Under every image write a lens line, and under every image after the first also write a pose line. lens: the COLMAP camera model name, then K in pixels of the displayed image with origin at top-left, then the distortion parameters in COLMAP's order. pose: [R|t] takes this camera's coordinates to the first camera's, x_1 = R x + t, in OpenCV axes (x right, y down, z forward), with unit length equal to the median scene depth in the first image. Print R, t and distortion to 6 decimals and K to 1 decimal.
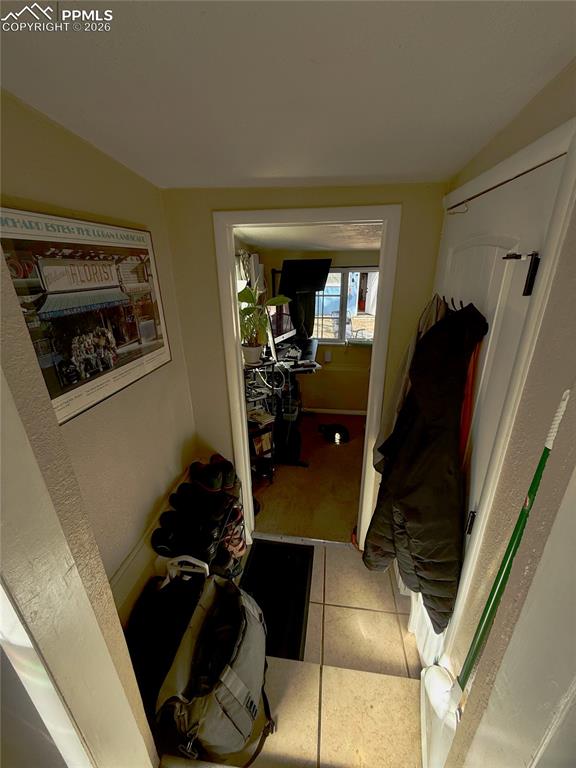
lens RADIAL K [[306.5, 0, 289.2], [0, 306.5, 383.2], [0, 0, 1]] dist [-0.002884, -0.000597]
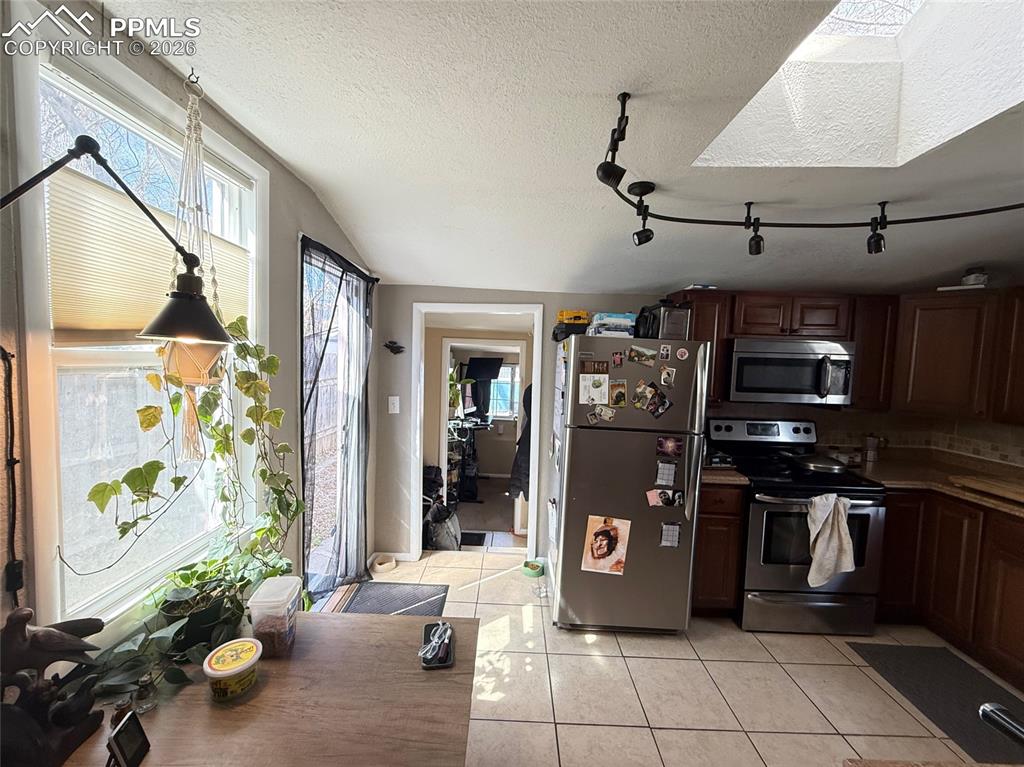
lens RADIAL K [[408.6, 0, 506.1], [0, 408.6, 385.6], [0, 0, 1]] dist [-0.002884, -0.000597]
pose [[0.993085, 0.040088, 0.110337, -0.049860], [-0.006081, 0.956193, -0.292674, 0.267771], [-0.117236, 0.289979, 0.949825, -0.751699]]
